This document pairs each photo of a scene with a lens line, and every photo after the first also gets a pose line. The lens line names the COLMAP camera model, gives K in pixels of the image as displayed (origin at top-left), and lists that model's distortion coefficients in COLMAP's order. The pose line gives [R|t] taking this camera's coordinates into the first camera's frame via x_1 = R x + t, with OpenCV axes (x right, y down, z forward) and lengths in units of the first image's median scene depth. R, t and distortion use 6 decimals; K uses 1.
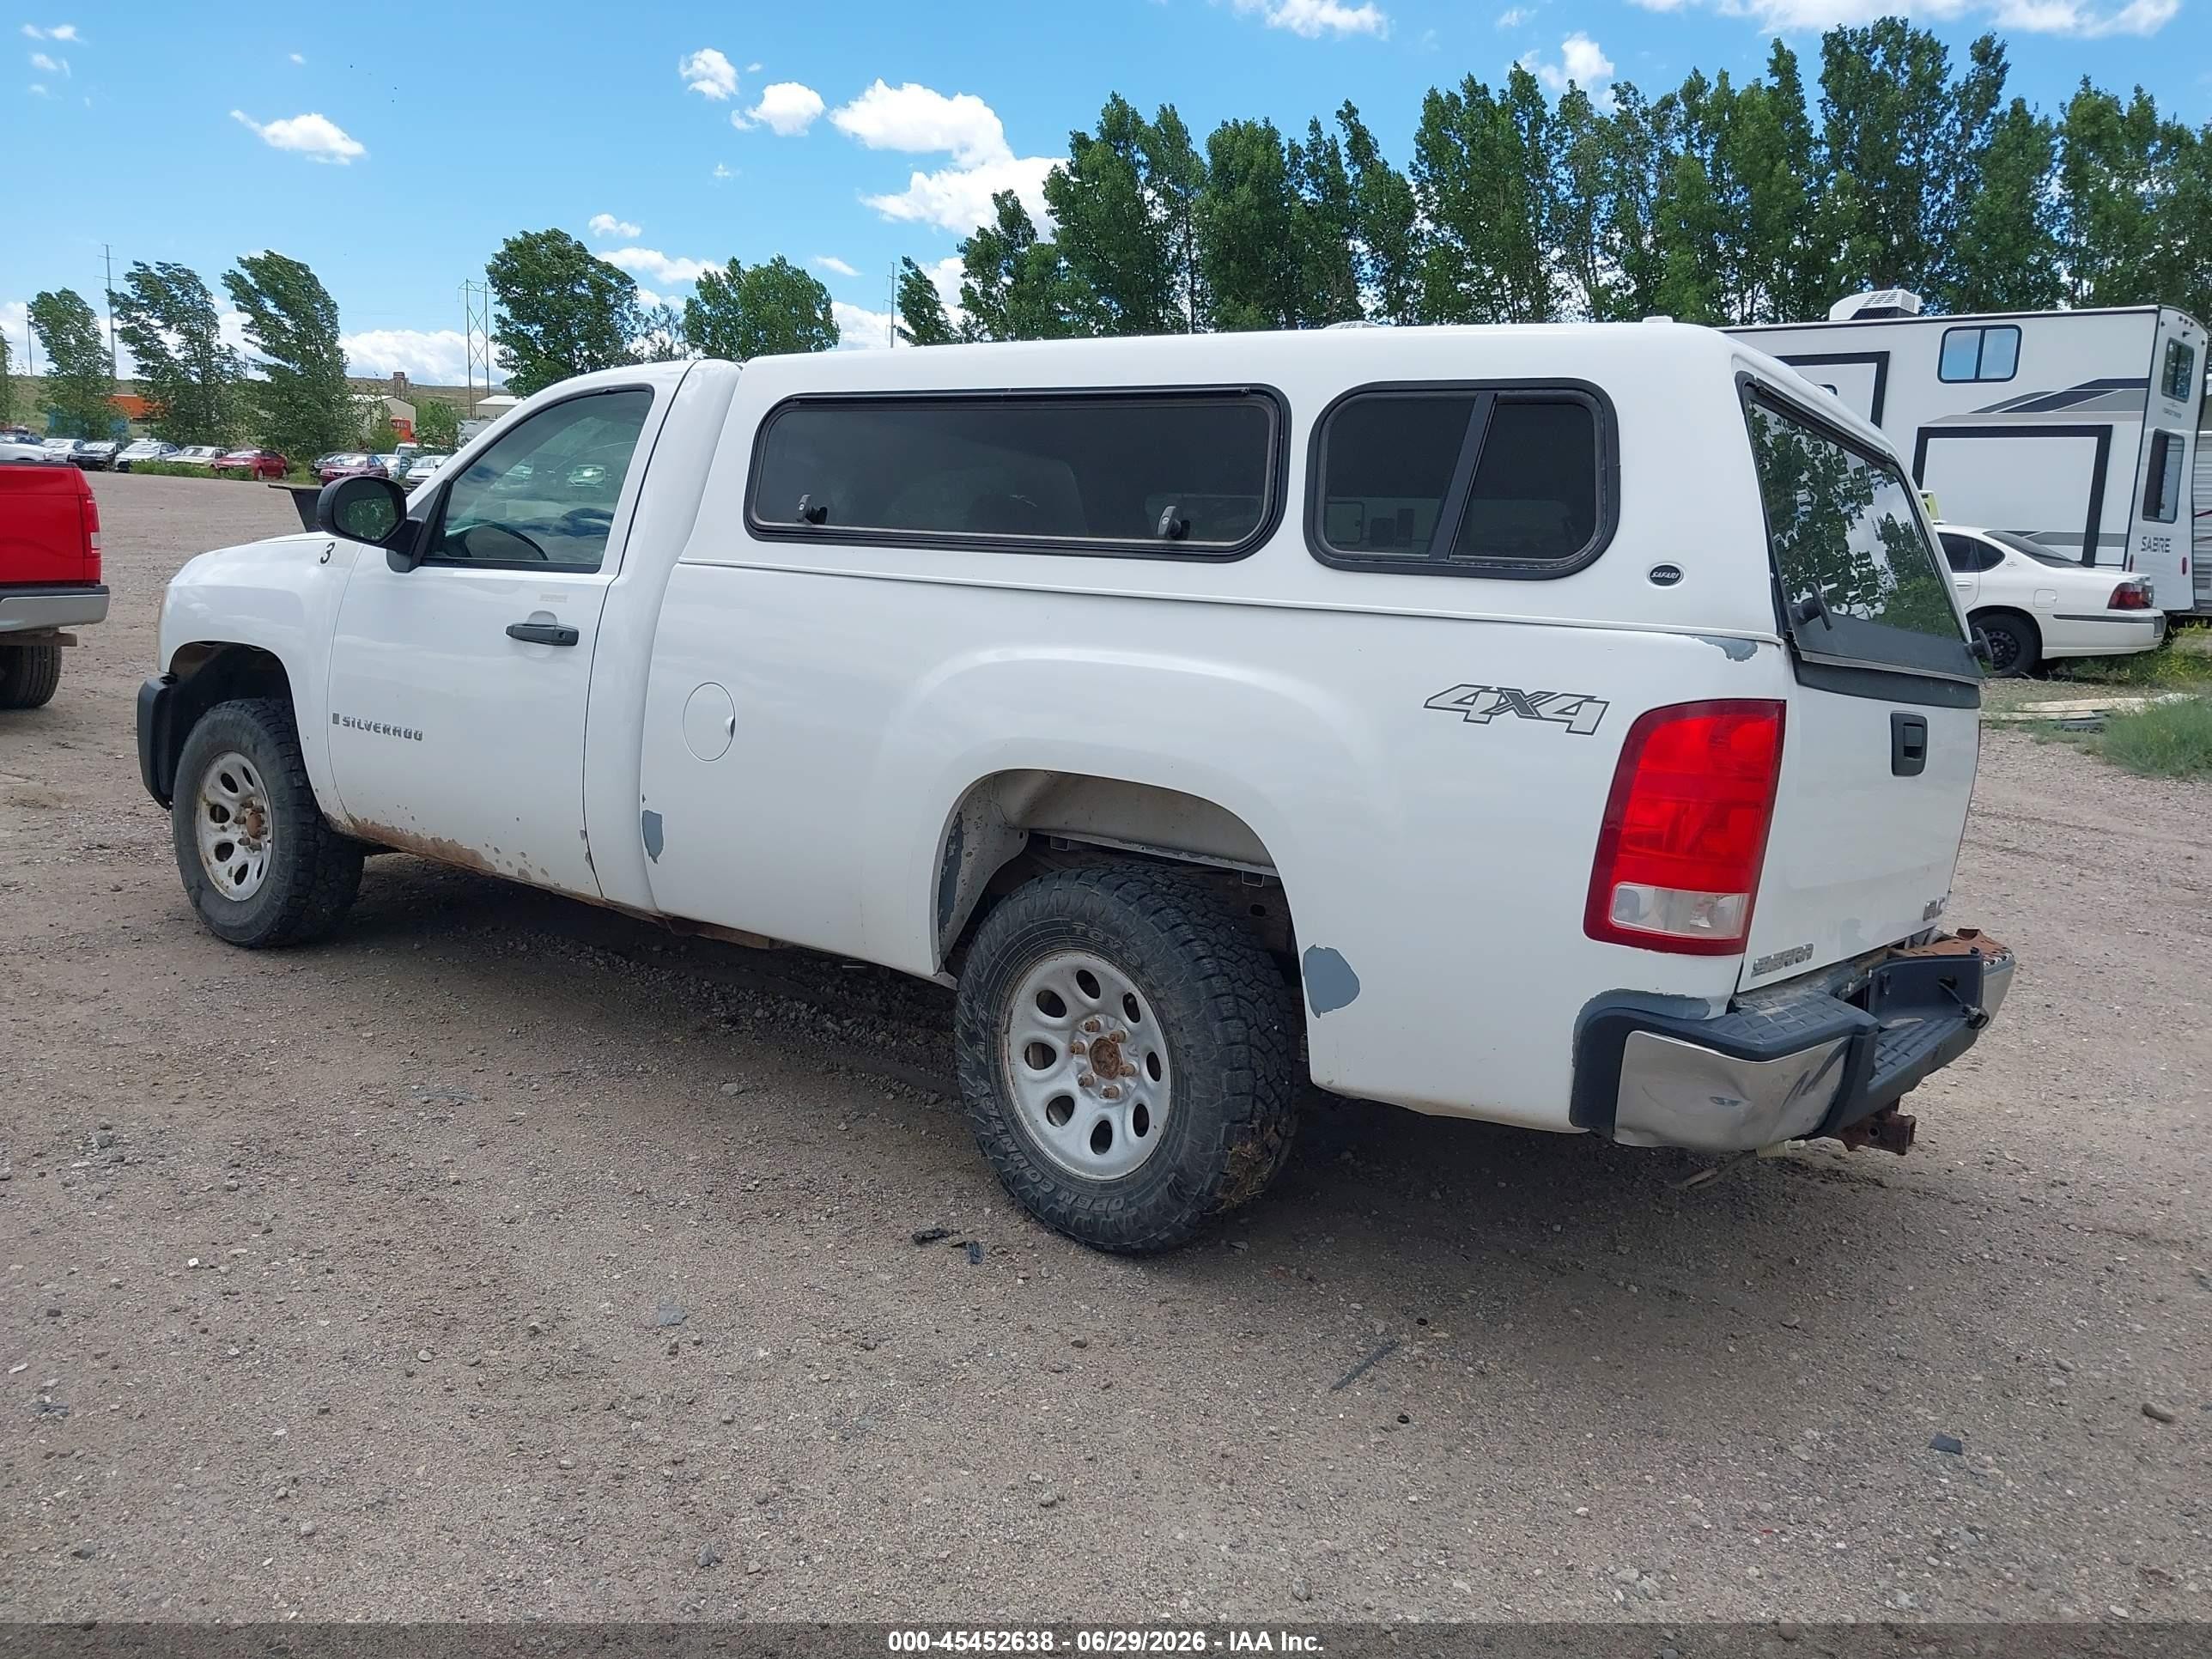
lens RADIAL K [[1715.0, 0, 1132.7], [0, 1715.0, 834.0], [0, 0, 1]] dist [0.034396, -0.044361]
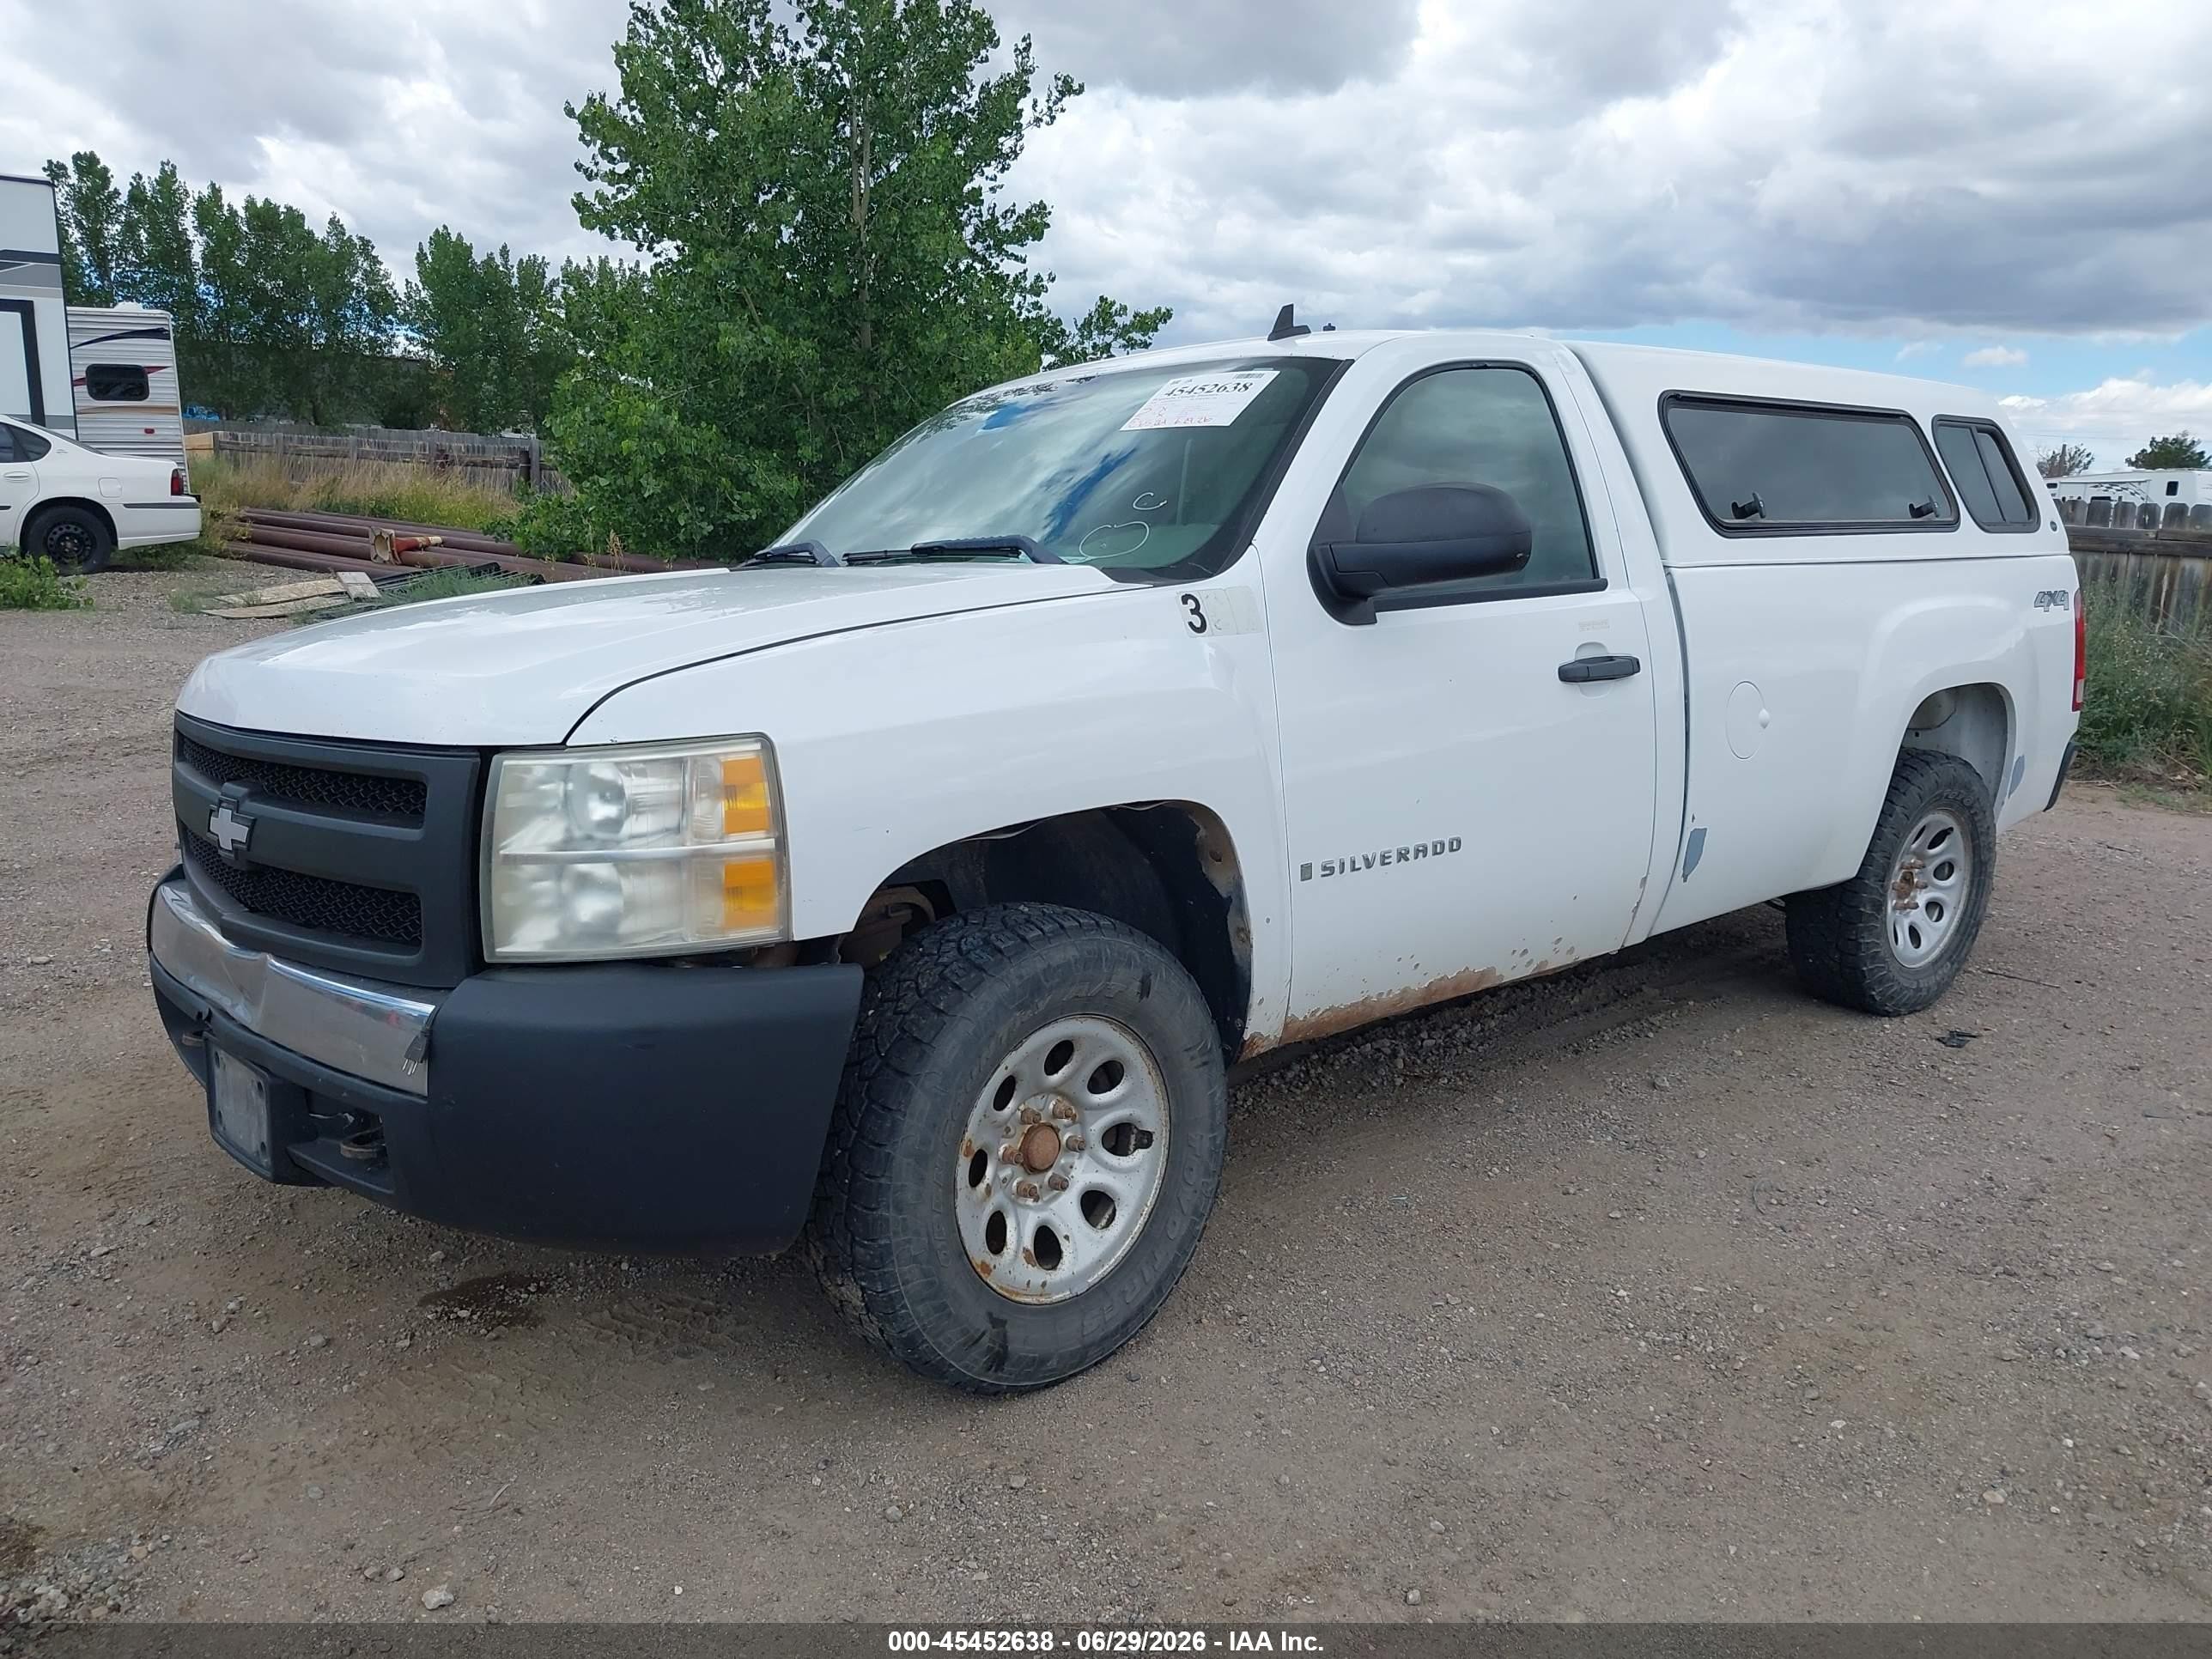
lens RADIAL K [[1729.7, 0, 1106.0], [0, 1729.7, 829.5], [0, 0, 1]] dist [0.260212, -0.463204]
pose [[0.182102, -0.231262, 0.955697, -1.246427], [0.157132, 0.966302, 0.203888, -0.257791], [-0.970643, 0.113043, 0.212304, 1.073477]]
